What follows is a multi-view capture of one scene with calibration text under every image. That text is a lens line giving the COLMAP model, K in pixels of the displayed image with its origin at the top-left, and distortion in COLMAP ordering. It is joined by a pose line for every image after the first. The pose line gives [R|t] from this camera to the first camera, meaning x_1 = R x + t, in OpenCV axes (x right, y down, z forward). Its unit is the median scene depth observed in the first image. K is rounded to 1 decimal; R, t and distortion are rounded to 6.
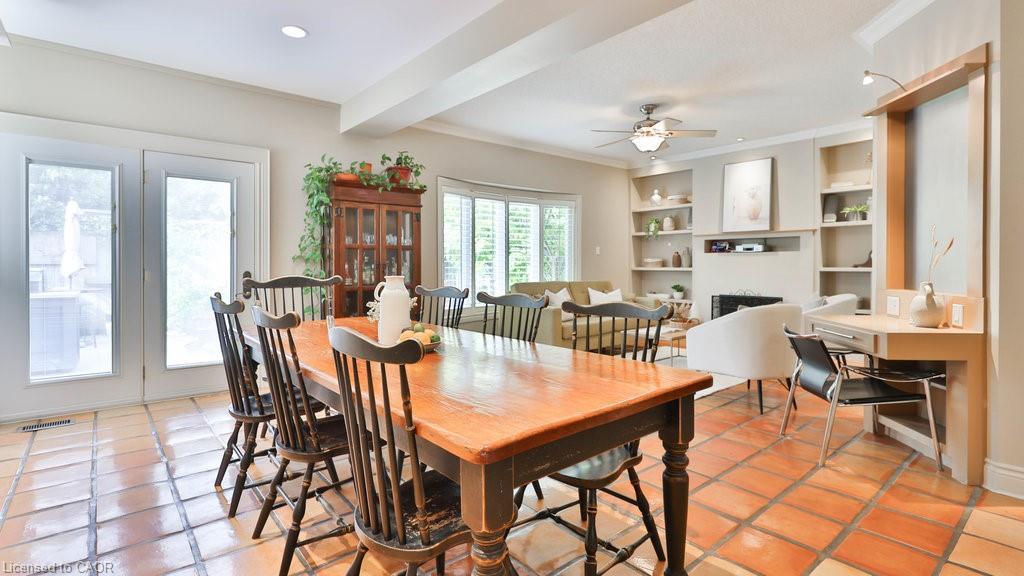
lens RADIAL K [[491.5, 0, 523.5], [0, 491.5, 268.6], [0, 0, 1]] dist [0.000789, 0.000161]
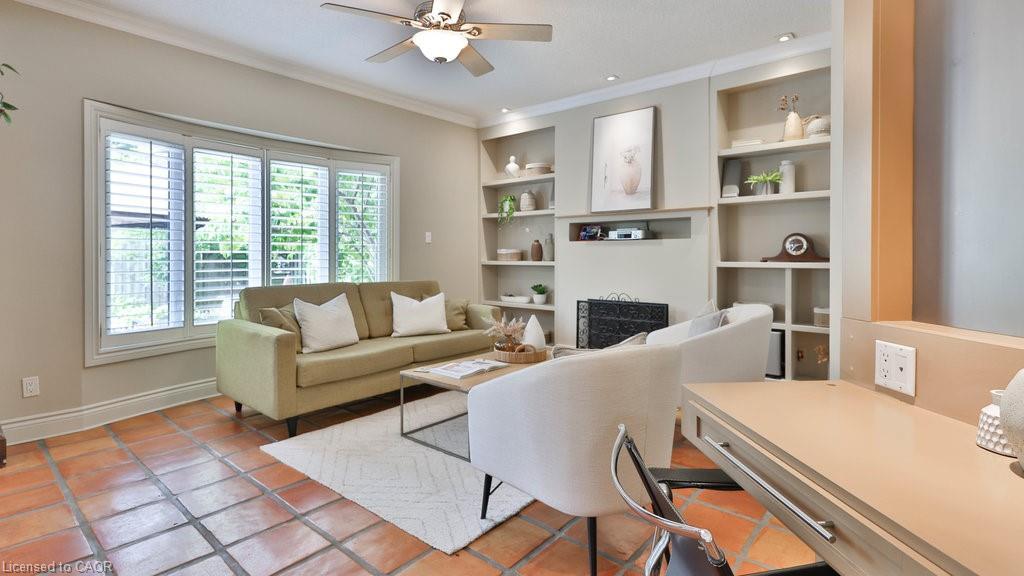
lens RADIAL K [[489.5, 0, 514.8], [0, 489.5, 258.5], [0, 0, 1]] dist [-0.000451, 0.000065]
pose [[0.988825, 0.001534, 0.149076, 0.188279], [-0.000724, 0.999985, -0.005485, -0.002504], [-0.149082, 0.005316, 0.988811, 0.311592]]
